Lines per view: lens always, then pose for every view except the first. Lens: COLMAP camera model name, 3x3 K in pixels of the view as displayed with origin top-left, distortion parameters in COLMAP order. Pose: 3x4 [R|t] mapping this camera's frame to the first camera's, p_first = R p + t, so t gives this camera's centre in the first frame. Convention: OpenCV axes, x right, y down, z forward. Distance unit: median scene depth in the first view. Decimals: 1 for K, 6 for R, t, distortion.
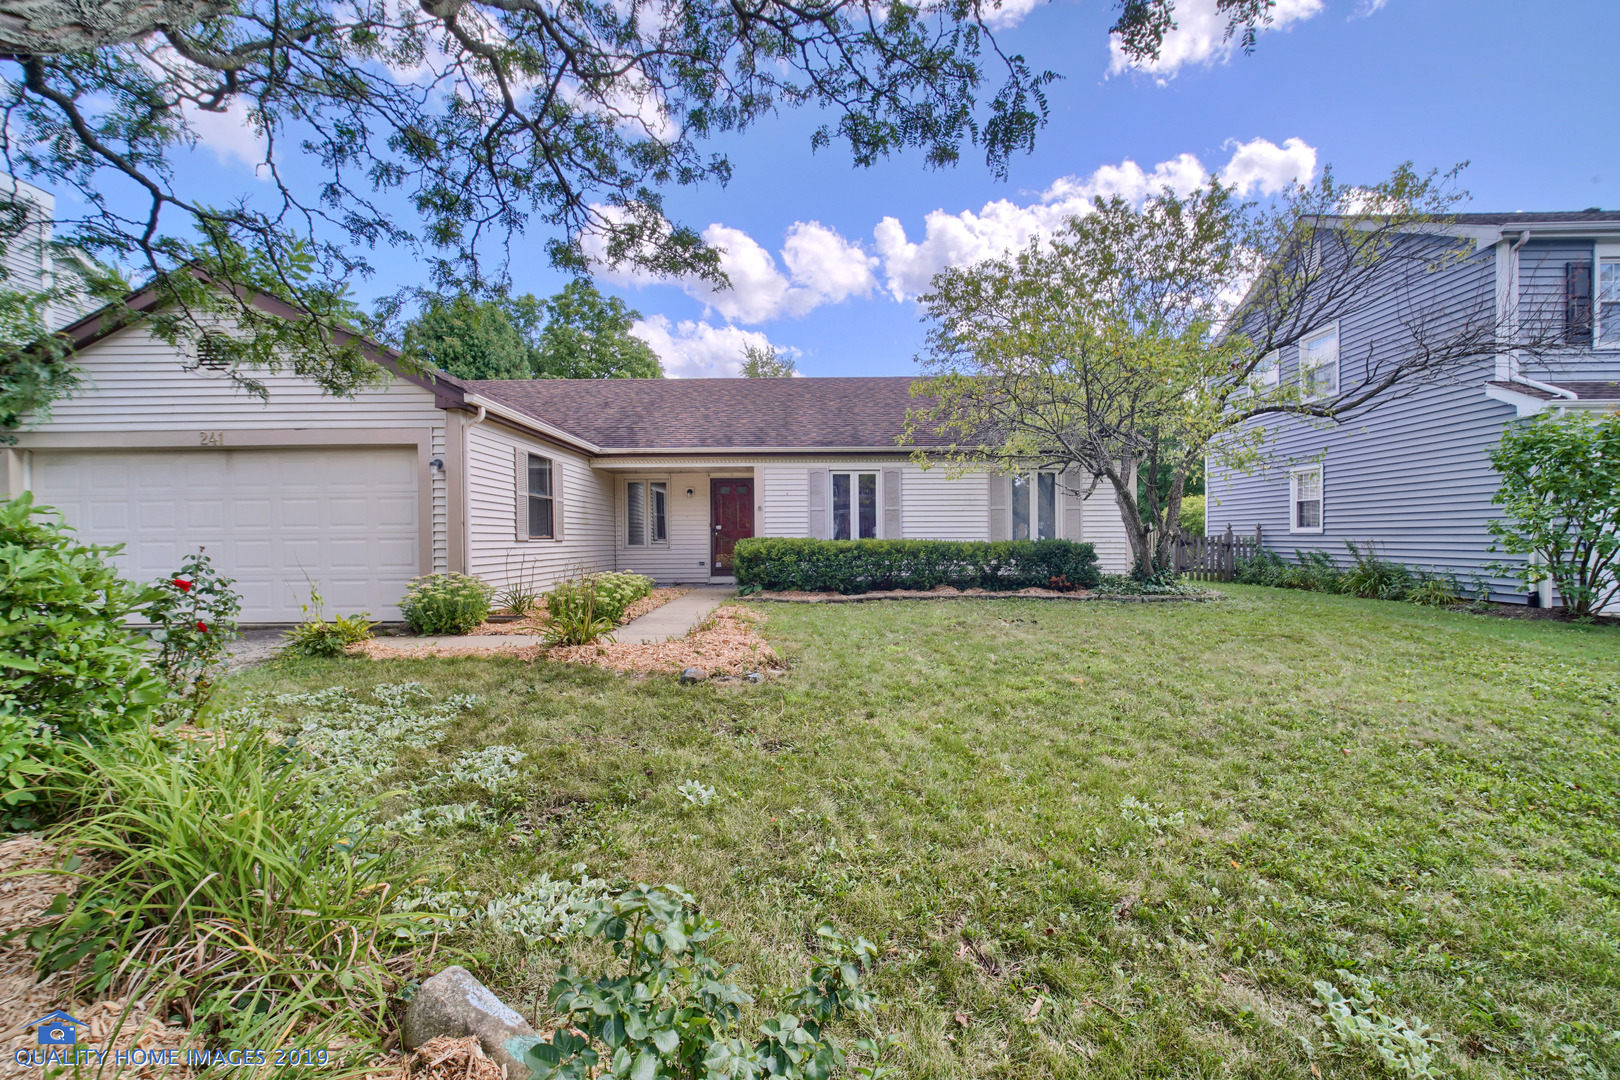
lens RADIAL K [[659.7, 0, 815.4], [0, 659.7, 556.7], [0, 0, 1]] dist [0.011871, 0.000060]
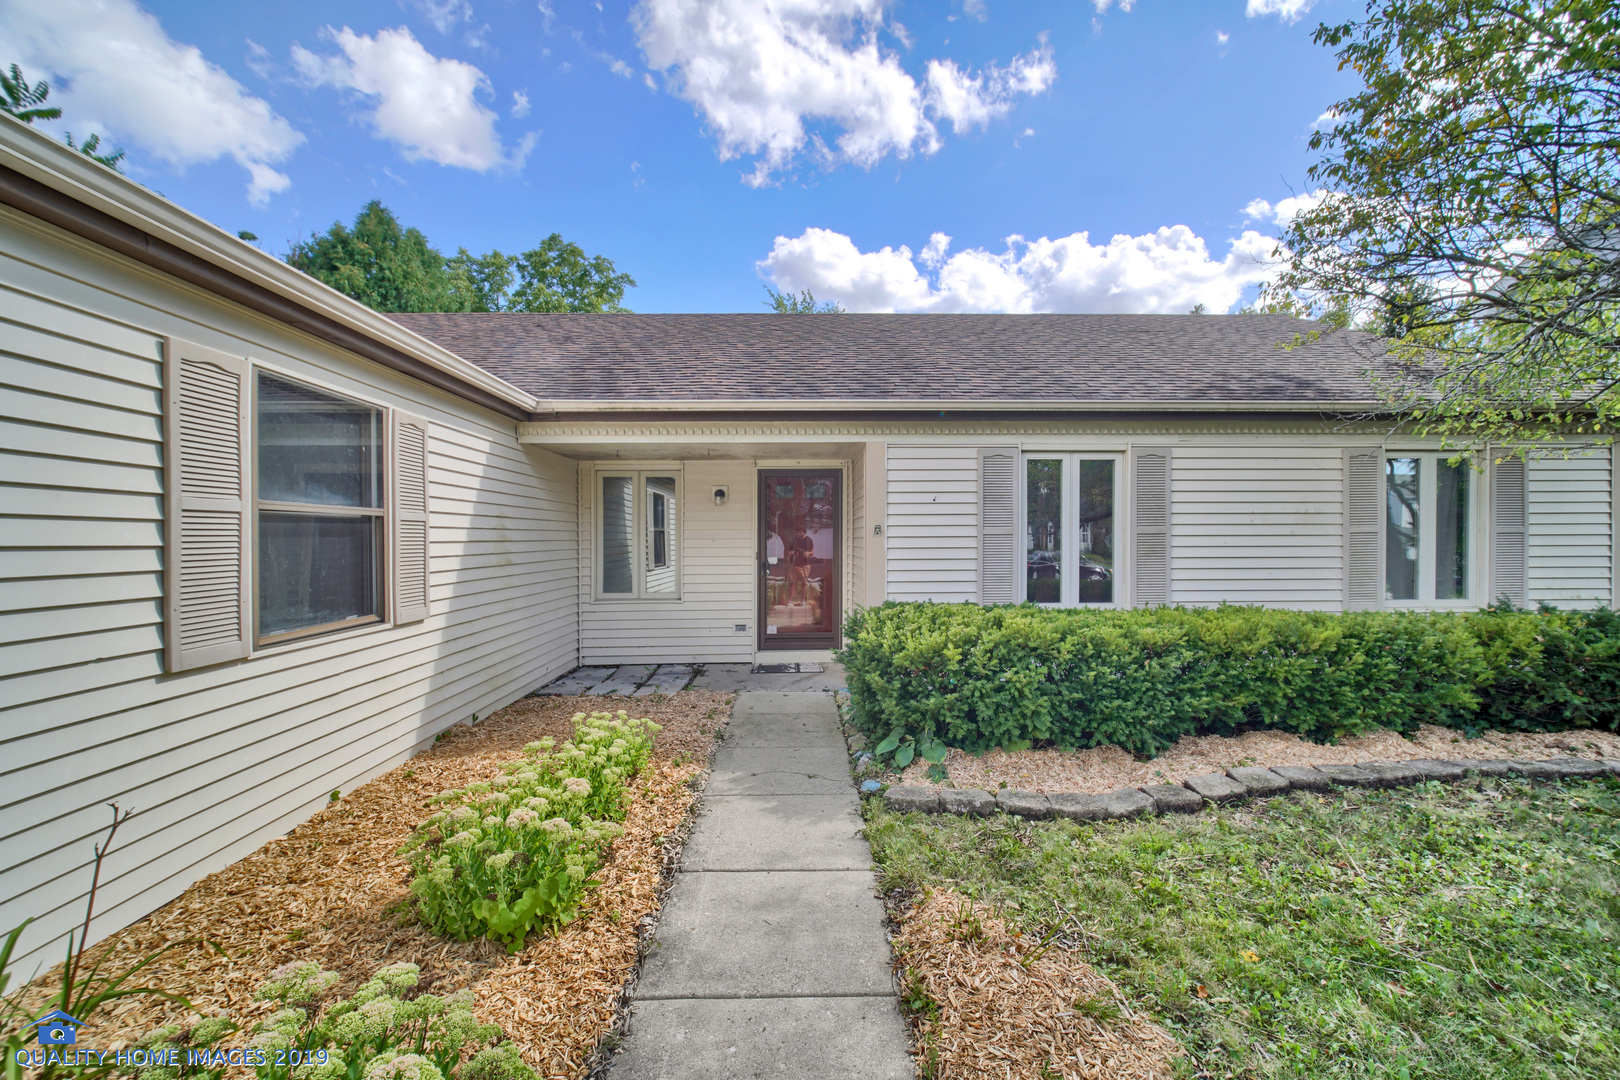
lens RADIAL K [[646.5, 0, 810.0], [0, 646.5, 540.0], [0, 0, 1]] dist [0.012611, 0.000088]
pose [[0.999954, 0.000485, 0.009553, -0.127570], [-0.000243, 0.999681, -0.025272, -0.050522], [-0.009562, 0.025269, 0.999635, 0.498454]]
